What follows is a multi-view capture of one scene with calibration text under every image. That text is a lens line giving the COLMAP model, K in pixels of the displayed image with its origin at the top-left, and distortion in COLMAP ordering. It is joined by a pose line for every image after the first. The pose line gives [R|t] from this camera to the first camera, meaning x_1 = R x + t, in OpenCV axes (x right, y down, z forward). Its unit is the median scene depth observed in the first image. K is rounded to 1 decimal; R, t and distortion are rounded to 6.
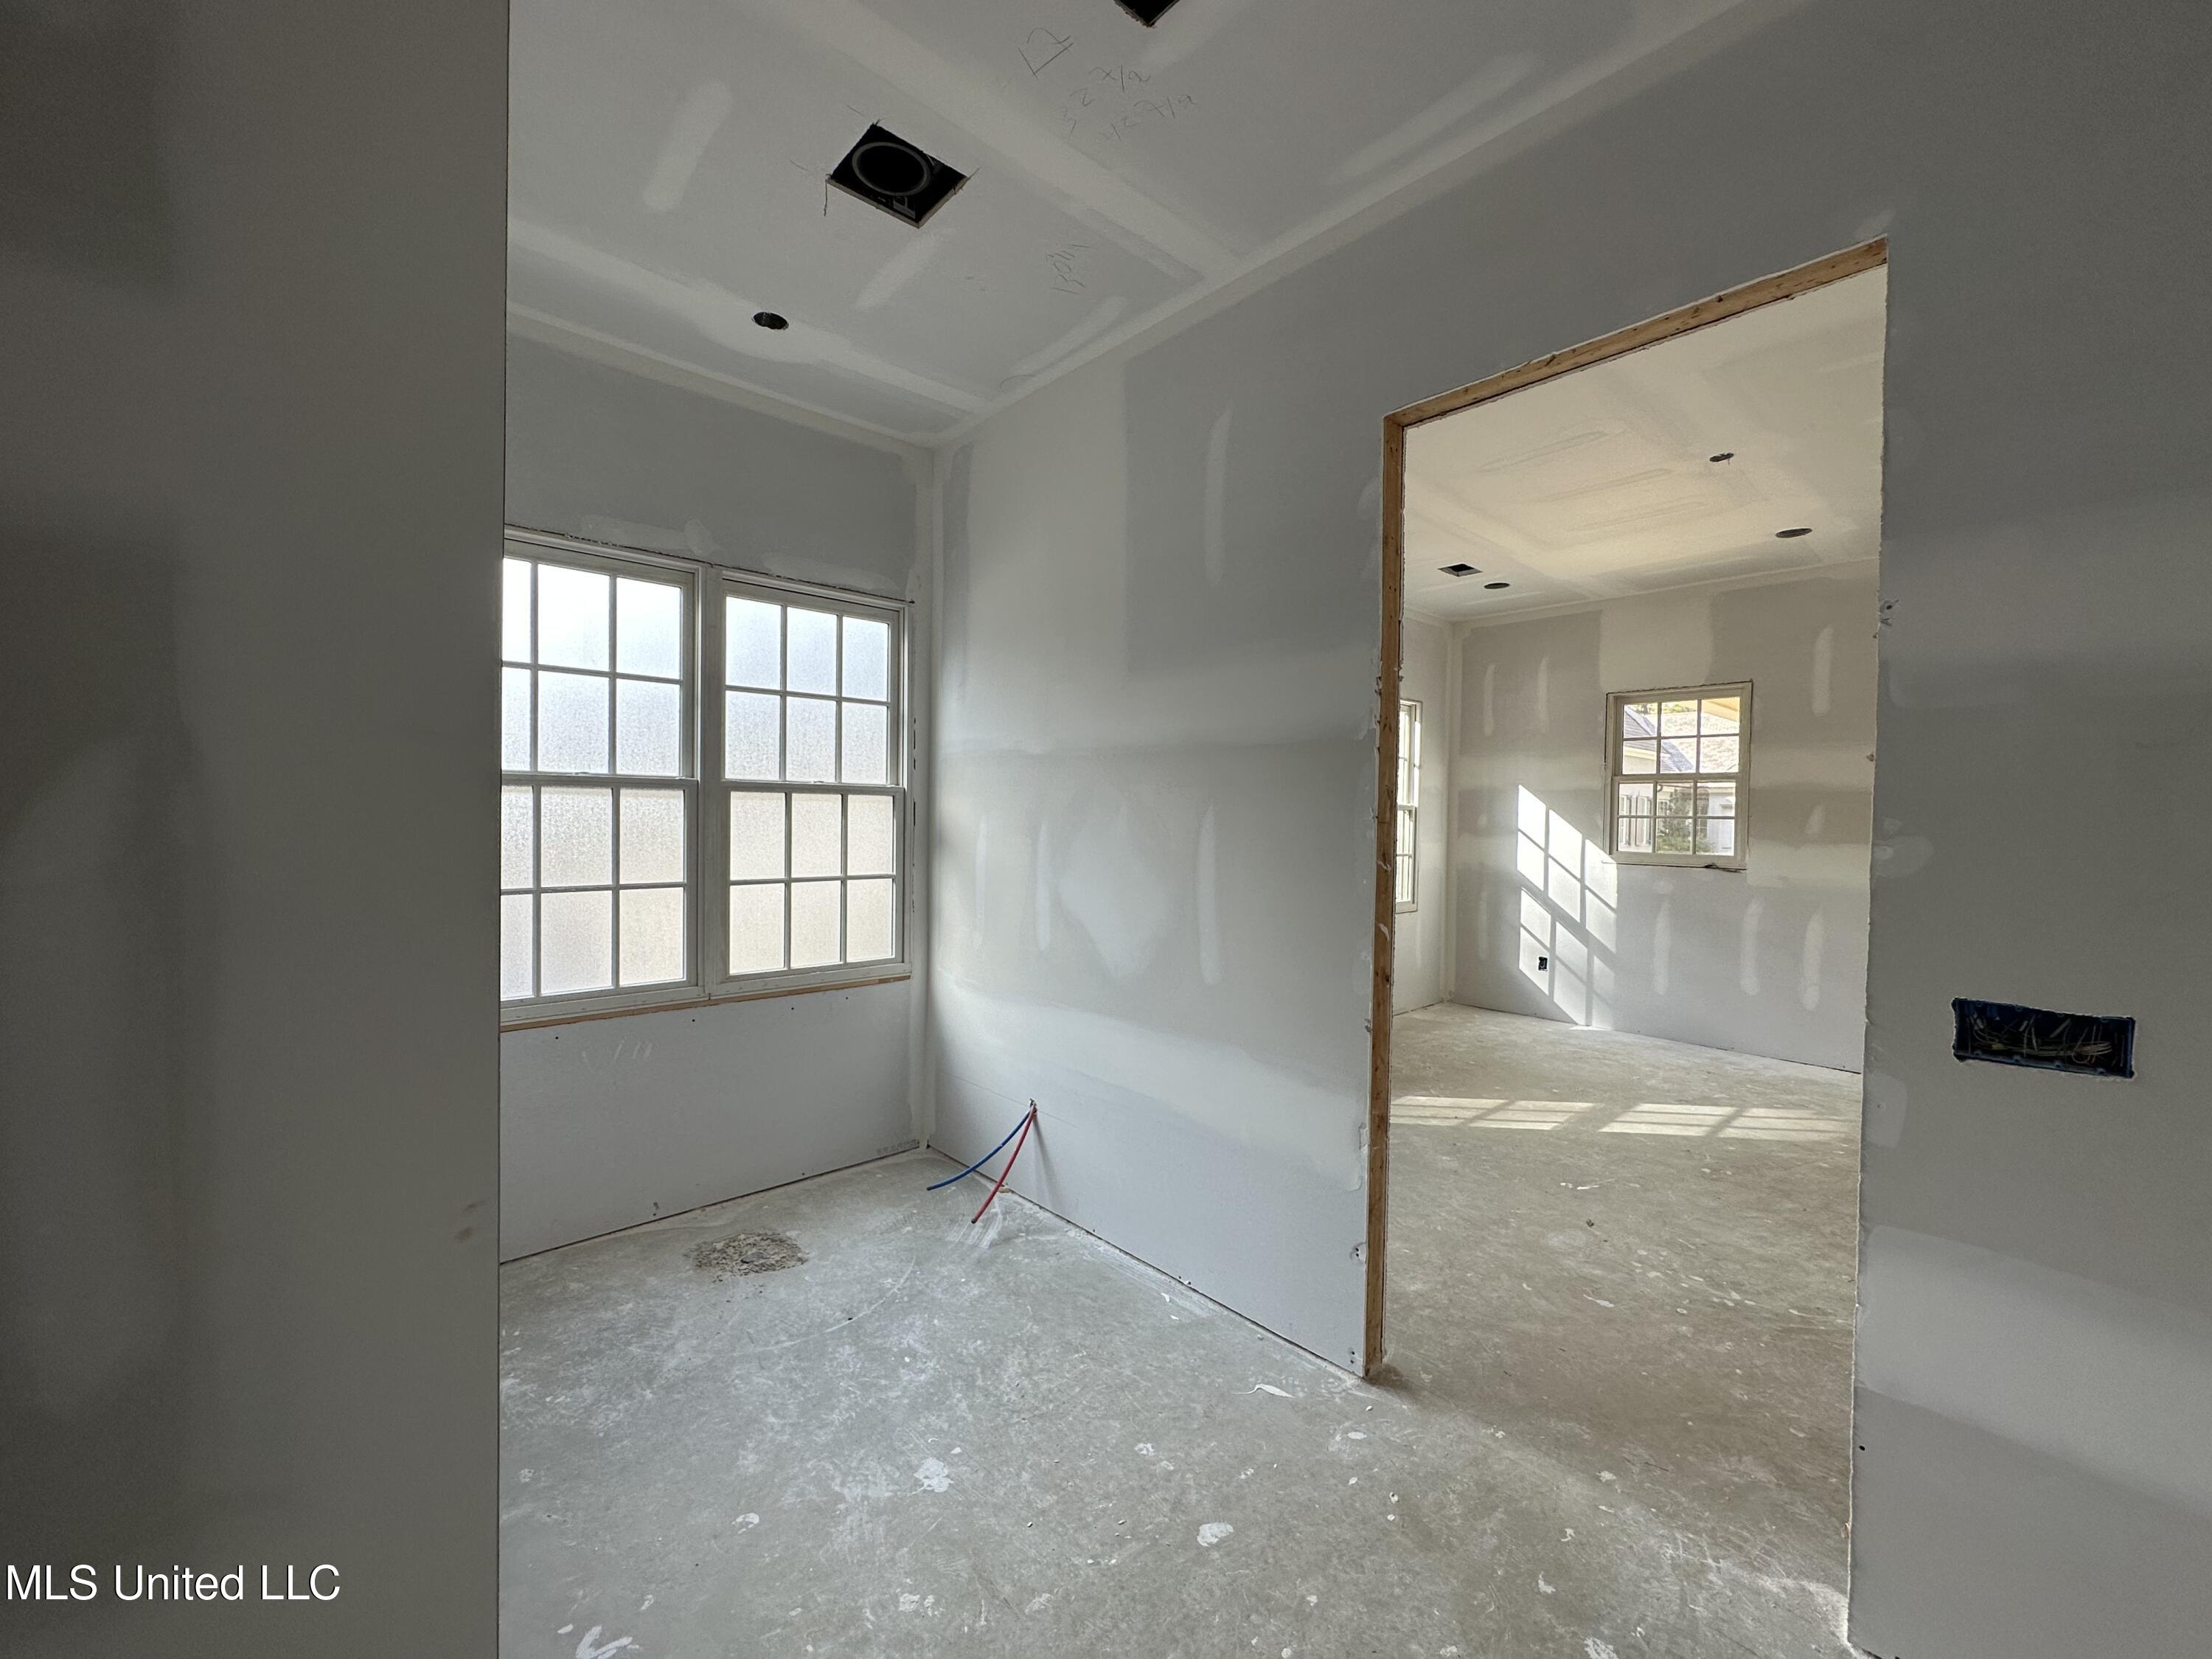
lens RADIAL K [[881.9, 0, 1099.0], [0, 881.9, 832.2], [0, 0, 1]] dist [-0.003098, 0.000562]
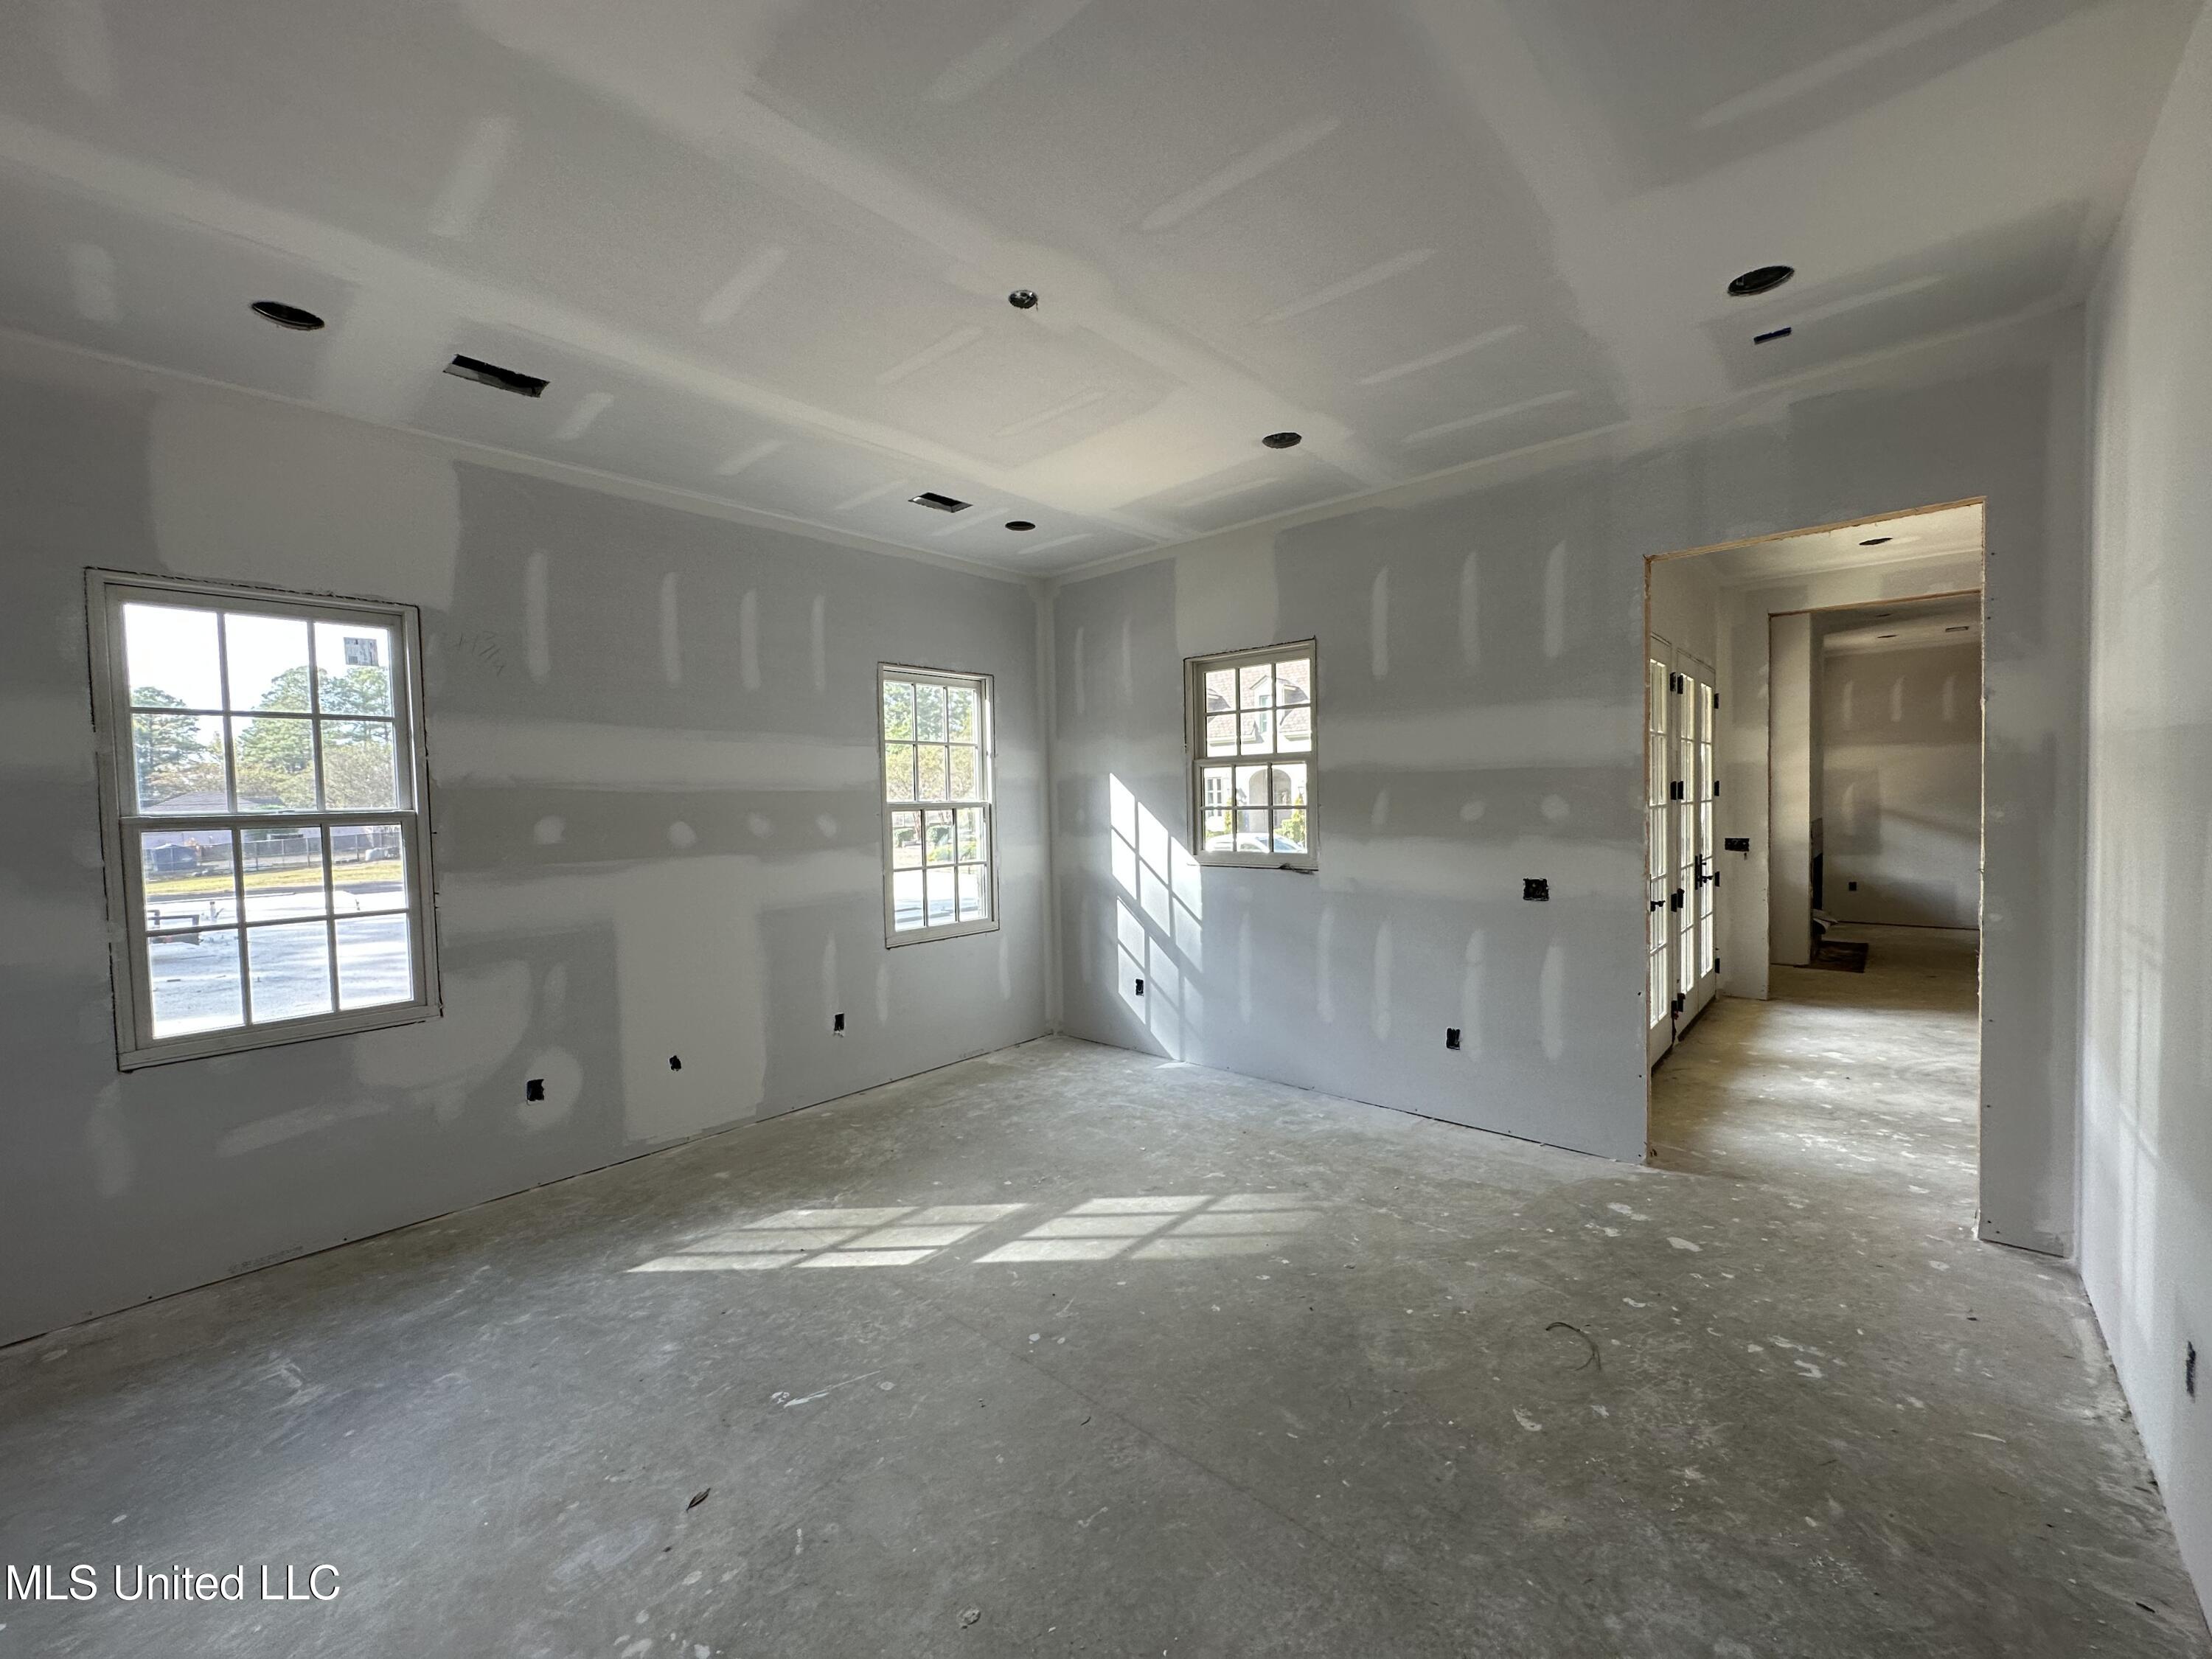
lens RADIAL K [[881.9, 0, 1107.4], [0, 881.9, 829.8], [0, 0, 1]] dist [-0.003098, 0.000562]
pose [[0.994109, -0.038806, 0.101204, 0.545974], [0.037561, 0.999194, 0.014179, -0.016669], [-0.101673, -0.010295, 0.994765, 0.245595]]
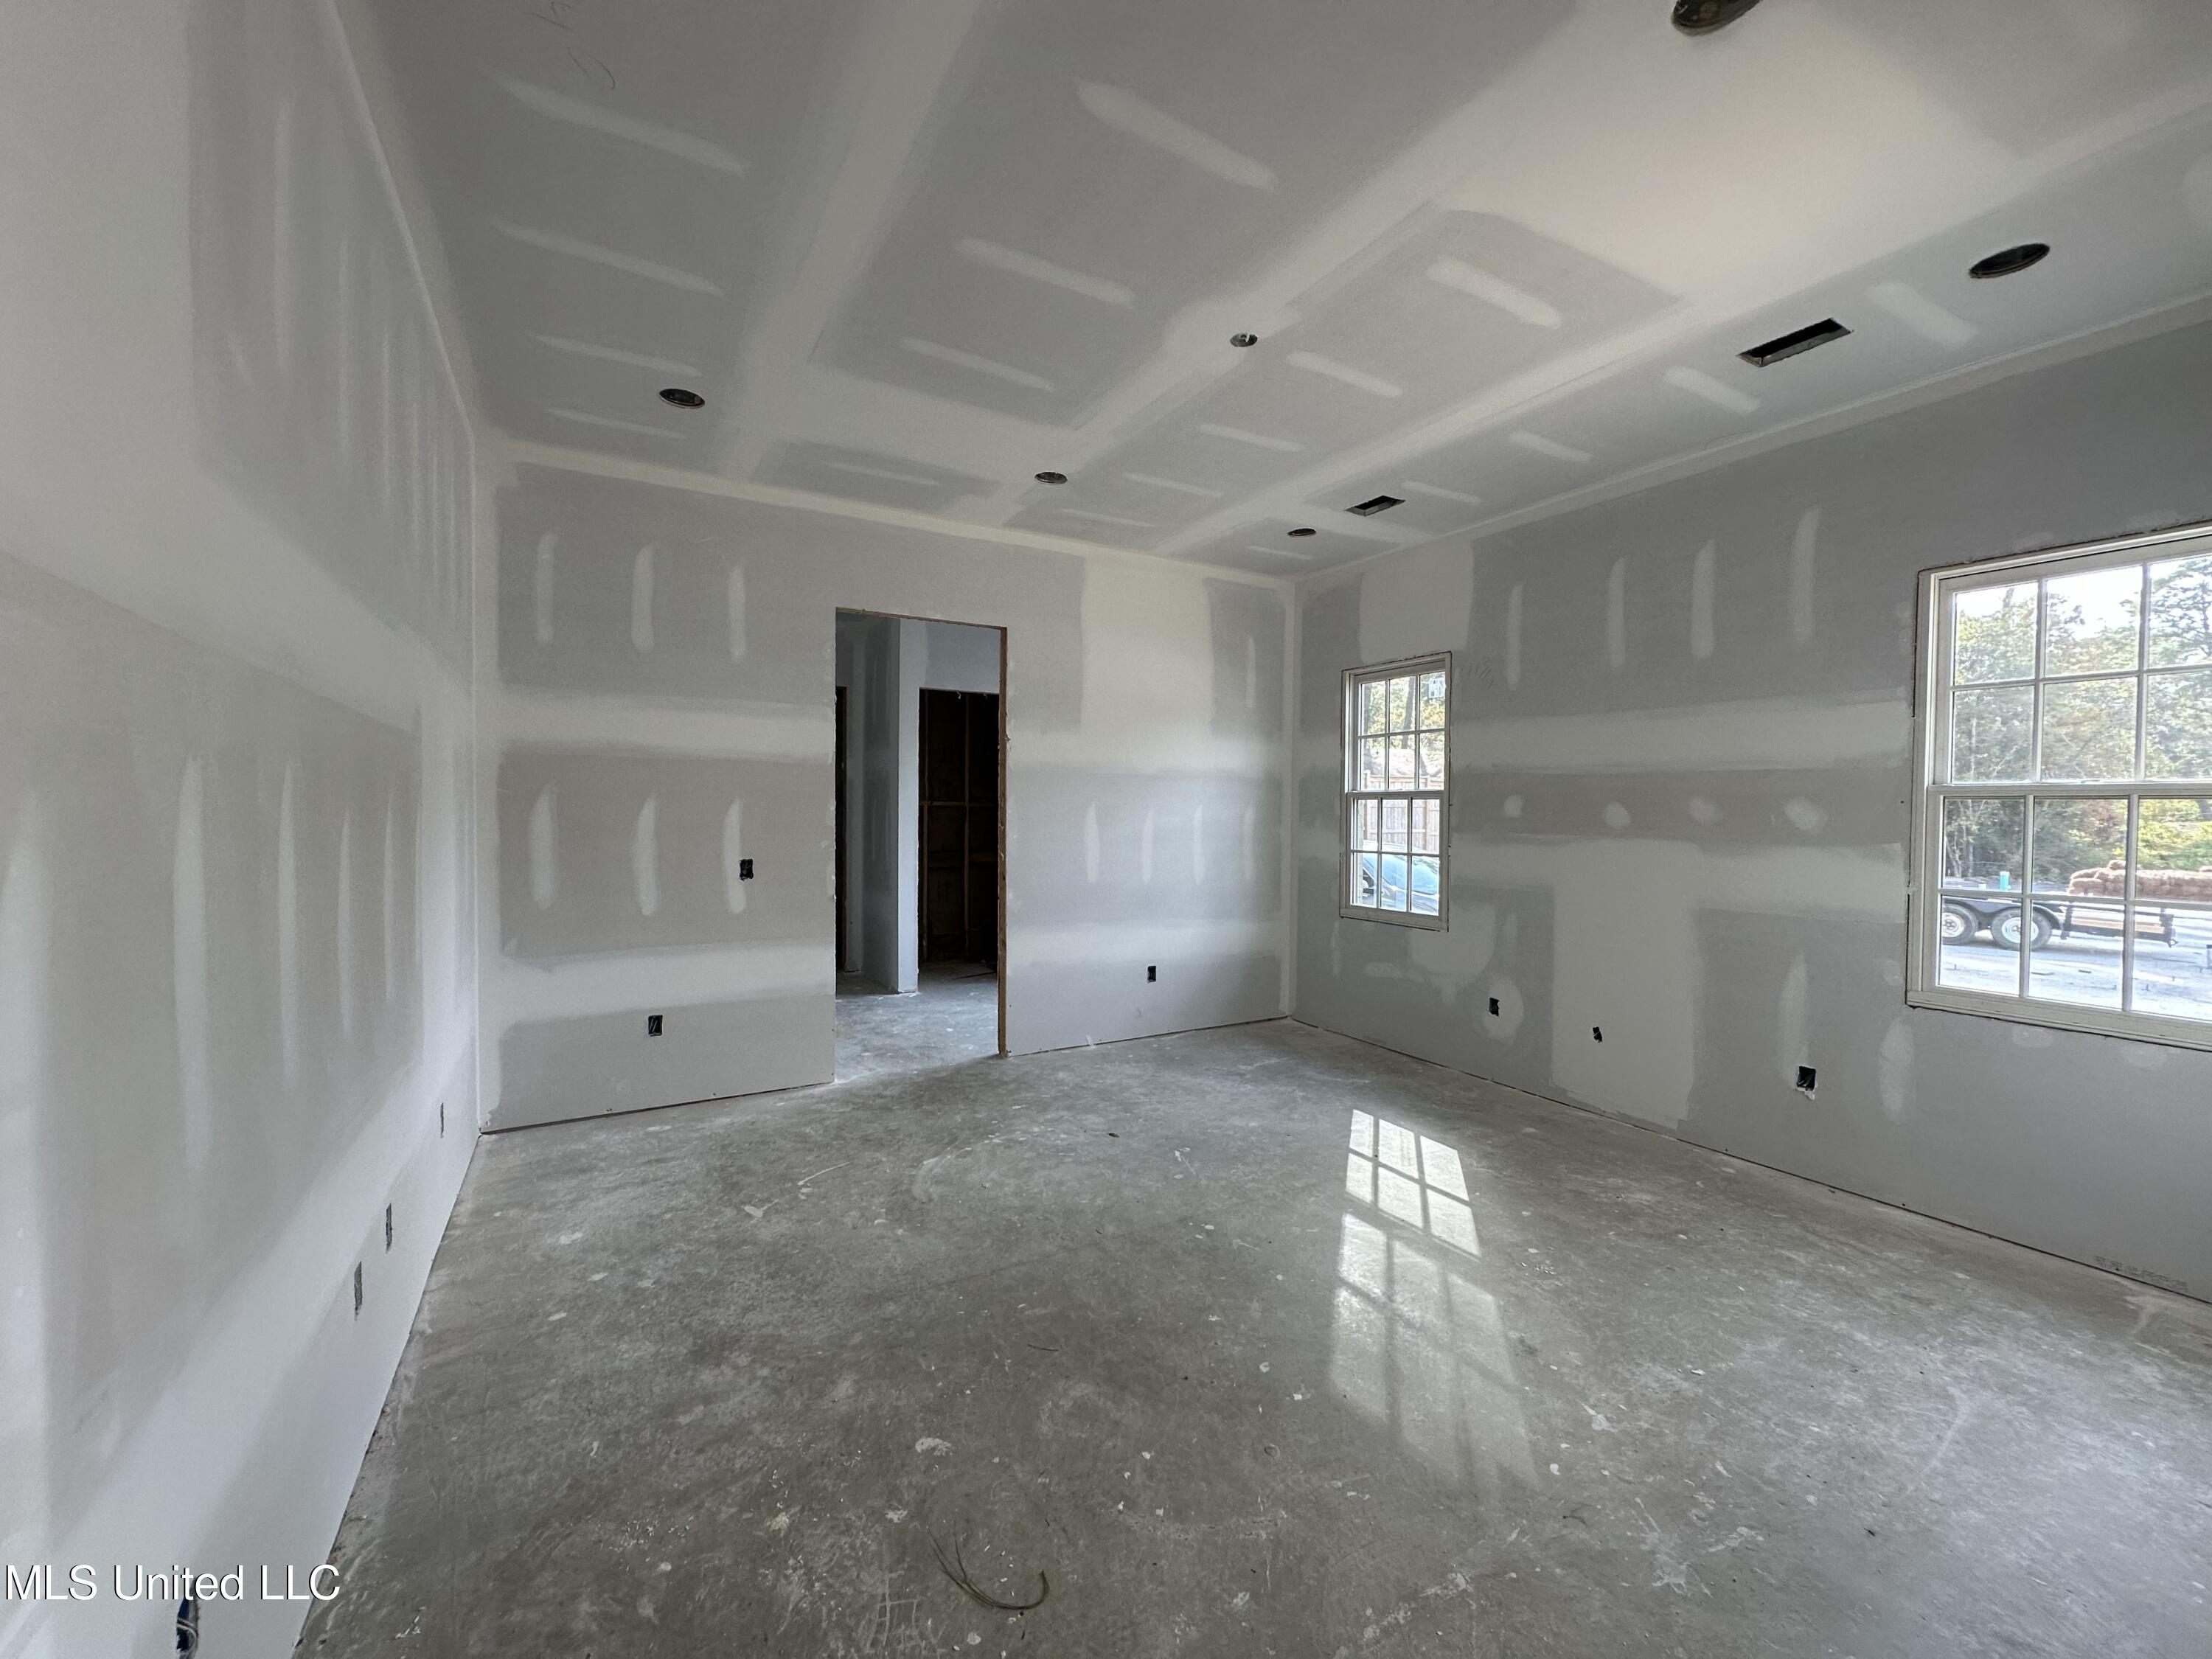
lens RADIAL K [[881.9, 0, 1103.1], [0, 881.9, 829.5], [0, 0, 1]] dist [-0.003098, 0.000562]
pose [[-0.211648, 0.009569, -0.977299, 1.193894], [-0.033907, 0.999278, 0.017127, 0.001111], [0.976758, 0.036762, -0.211171, 0.838898]]
